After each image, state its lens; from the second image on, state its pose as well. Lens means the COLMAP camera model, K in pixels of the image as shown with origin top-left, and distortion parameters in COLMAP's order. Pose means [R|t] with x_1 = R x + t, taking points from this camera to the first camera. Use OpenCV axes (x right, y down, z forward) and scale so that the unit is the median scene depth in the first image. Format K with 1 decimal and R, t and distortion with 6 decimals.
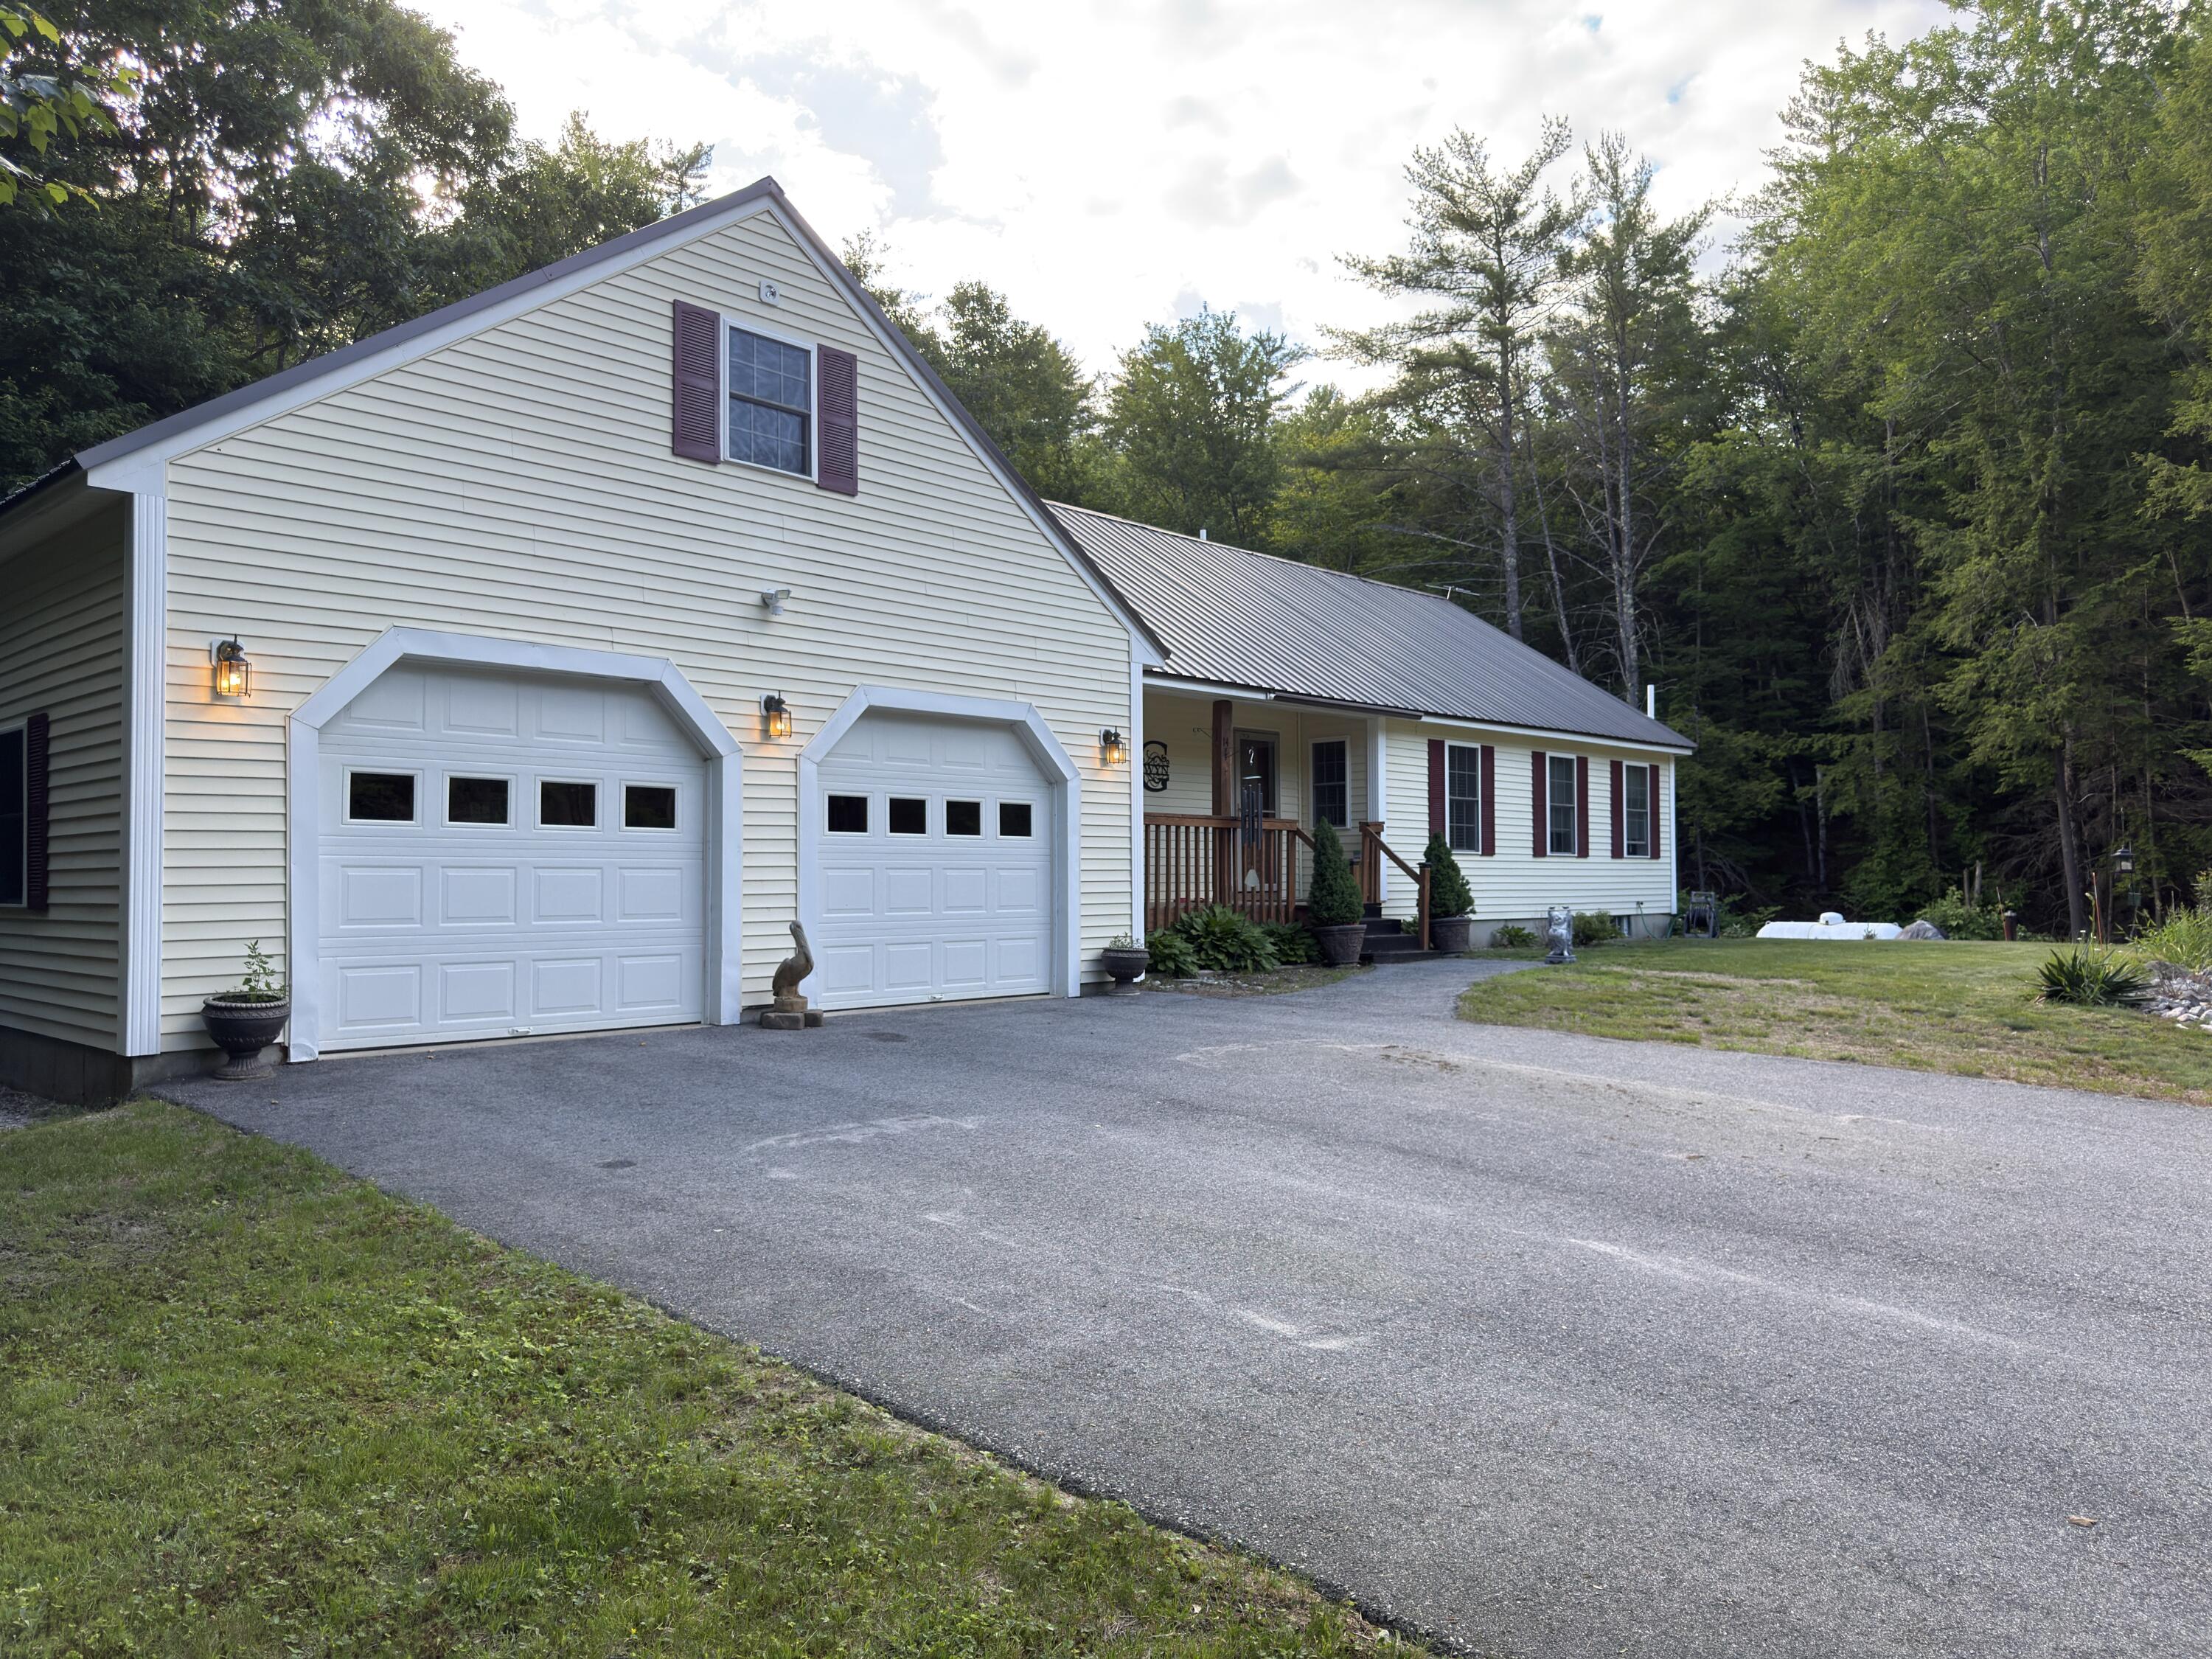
lens RADIAL K [[1541.8, 0, 1095.8], [0, 1541.8, 829.2], [0, 0, 1]] dist [0.017158, -0.019613]
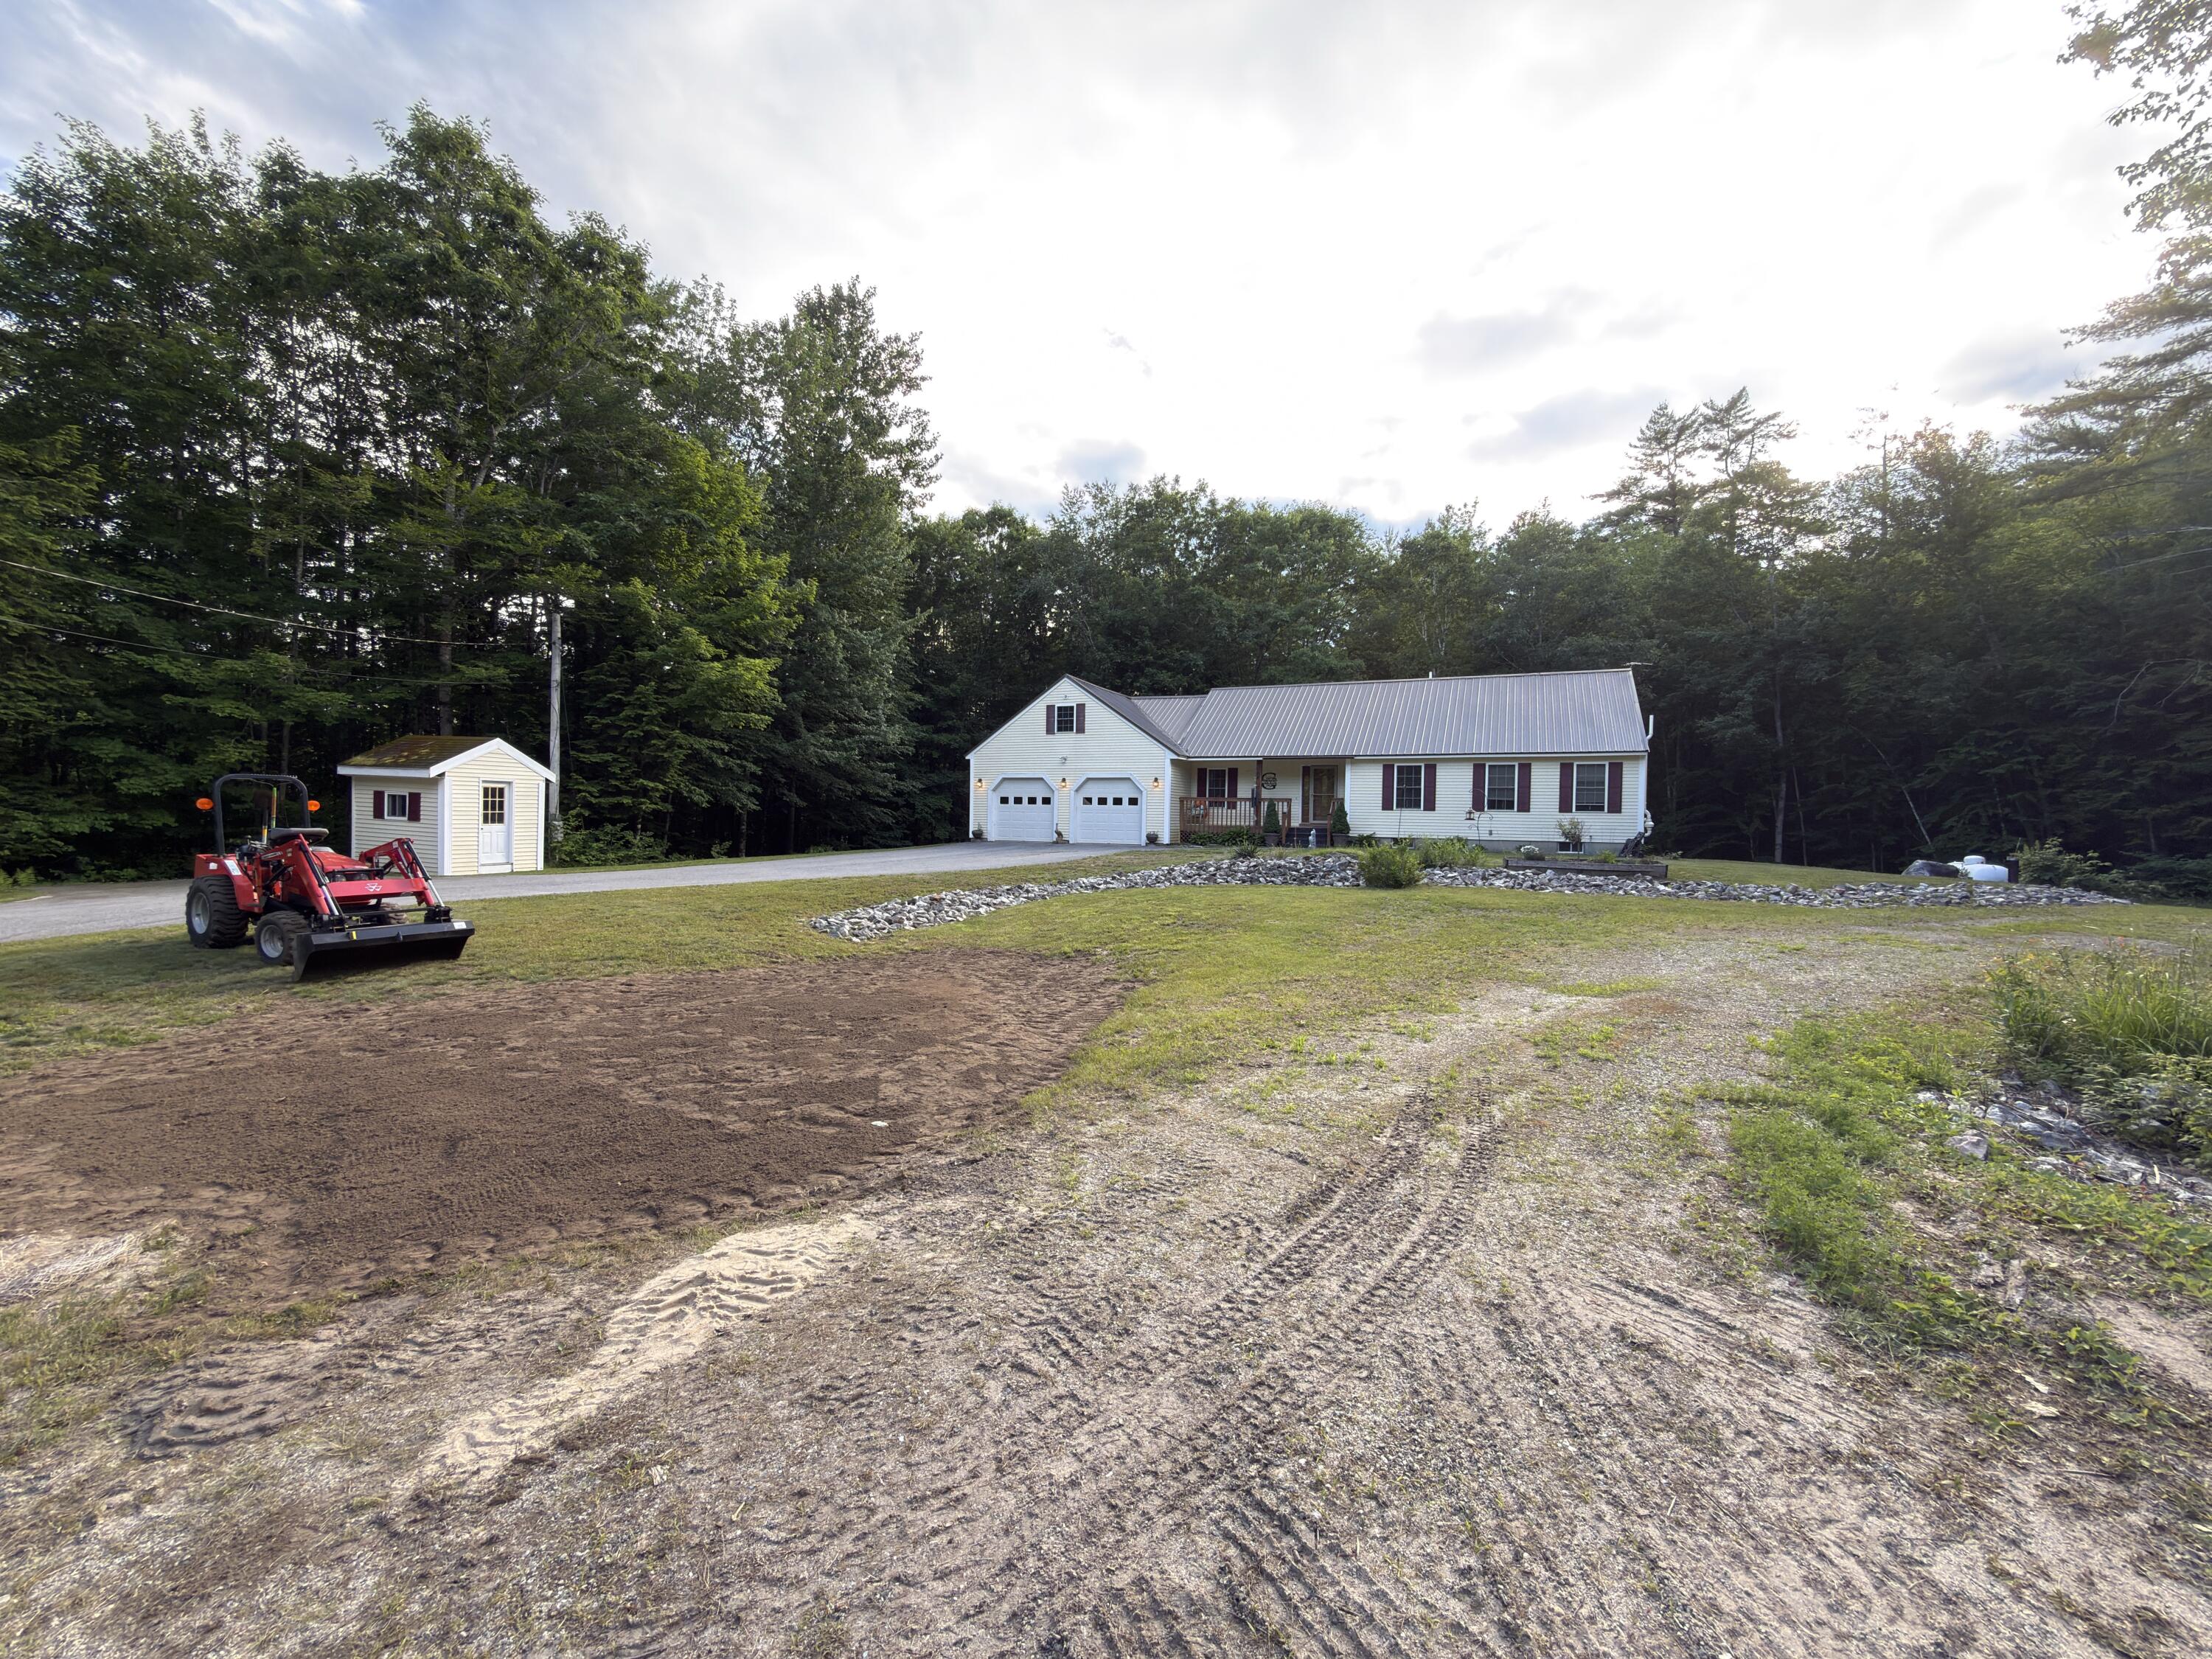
lens RADIAL K [[900.0, 0, 1106.0], [0, 900.0, 829.5], [0, 0, 1]] dist [-0.001354, -0.000038]
pose [[0.323304, 0.017635, -0.946131, 2.071406], [0.012885, 0.999652, 0.023036, 0.011694], [0.946207, -0.019639, 0.322964, 0.145127]]
